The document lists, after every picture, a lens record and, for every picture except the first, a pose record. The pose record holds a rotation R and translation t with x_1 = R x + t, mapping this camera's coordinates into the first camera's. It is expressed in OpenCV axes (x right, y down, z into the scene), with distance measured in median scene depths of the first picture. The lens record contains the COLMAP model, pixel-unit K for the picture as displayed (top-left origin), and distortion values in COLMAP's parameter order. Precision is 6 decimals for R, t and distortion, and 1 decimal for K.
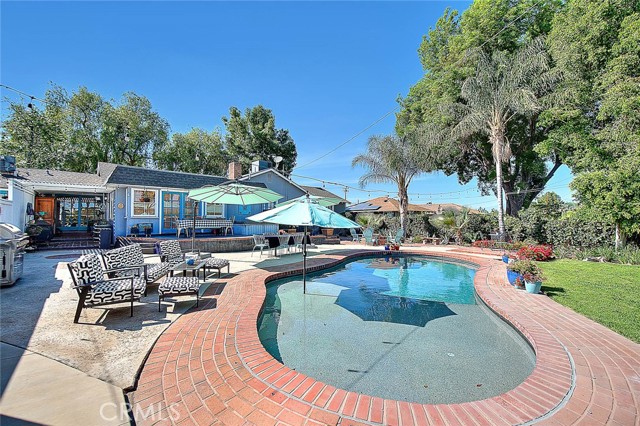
lens RADIAL K [[262.1, 0, 320.0], [0, 262.1, 213.0], [0, 0, 1]] dist [-0.000164, 0.000038]
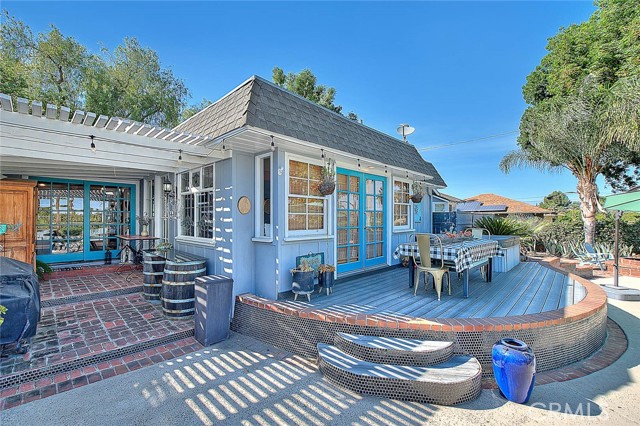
lens RADIAL K [[262.1, 0, 320.0], [0, 262.1, 213.0], [0, 0, 1]] dist [-0.000164, 0.000038]
pose [[0.996639, -0.002073, 0.081893, -0.290492], [0.001017, 0.999916, 0.012931, -0.010361], [-0.081913, -0.012804, 0.996557, 0.268503]]
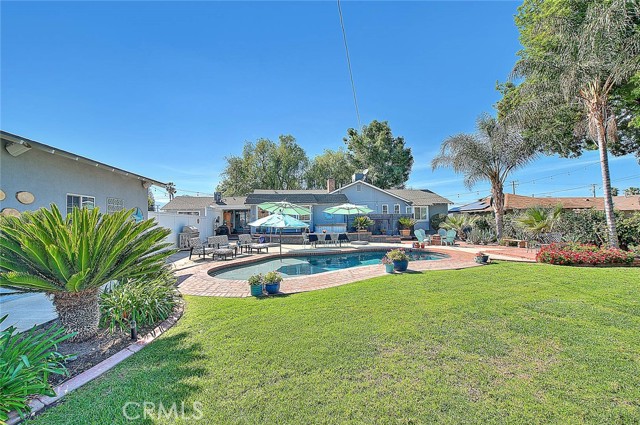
lens RADIAL K [[262.1, 0, 320.0], [0, 262.1, 212.5], [0, 0, 1]] dist [-0.000164, 0.000038]
pose [[0.821595, -0.039526, -0.568700, 0.217476], [0.032401, 0.999219, -0.022639, -0.000490], [0.569150, 0.000173, 0.822233, -0.057166]]
